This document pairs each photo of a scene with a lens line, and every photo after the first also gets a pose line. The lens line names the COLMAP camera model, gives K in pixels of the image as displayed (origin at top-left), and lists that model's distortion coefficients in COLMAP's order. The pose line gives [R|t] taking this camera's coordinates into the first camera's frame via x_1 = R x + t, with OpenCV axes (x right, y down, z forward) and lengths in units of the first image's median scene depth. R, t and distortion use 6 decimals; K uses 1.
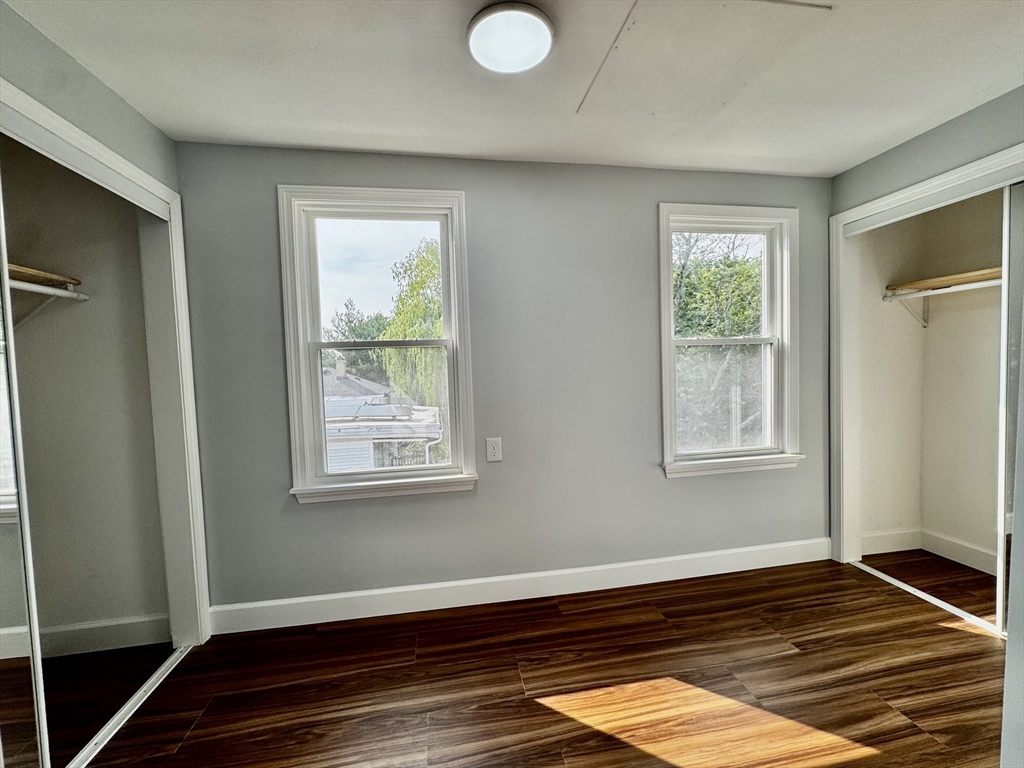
lens RADIAL K [[410.1, 0, 507.8], [0, 410.1, 380.9], [0, 0, 1]] dist [-0.005956, 0.000709]
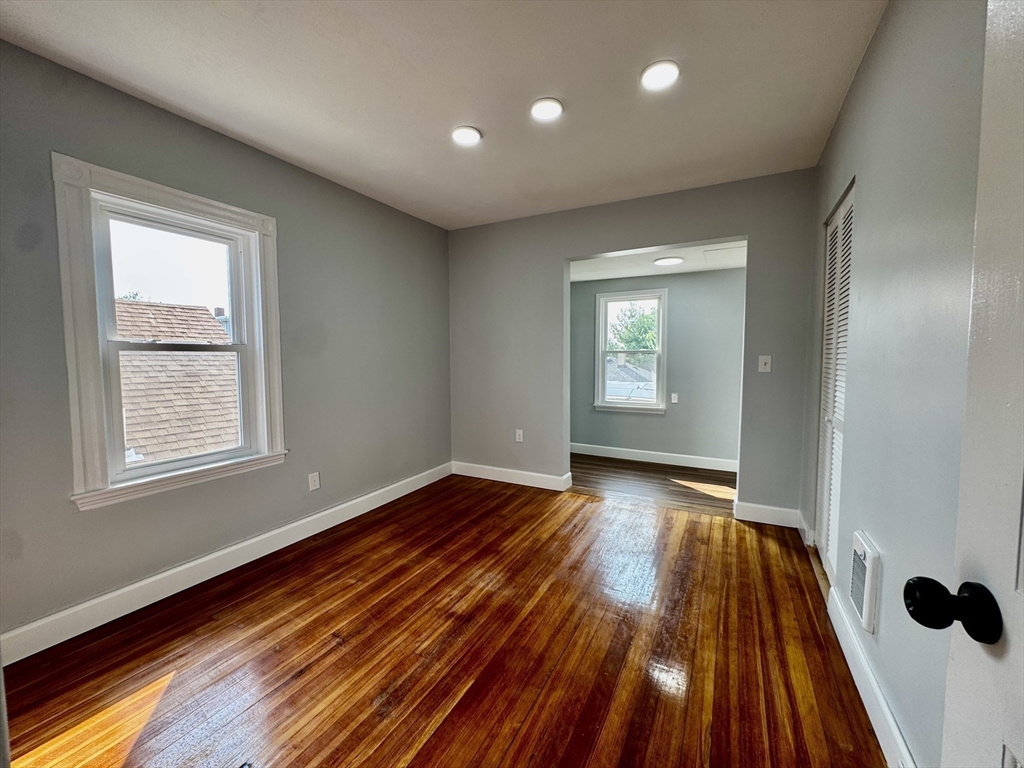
lens RADIAL K [[410.1, 0, 505.2], [0, 410.1, 383.1], [0, 0, 1]] dist [-0.005956, 0.000709]
pose [[0.784772, 0.070436, -0.615769, 0.638800], [-0.052315, 0.997504, 0.047429, 0.024807], [0.617572, -0.005007, 0.786498, -1.417525]]
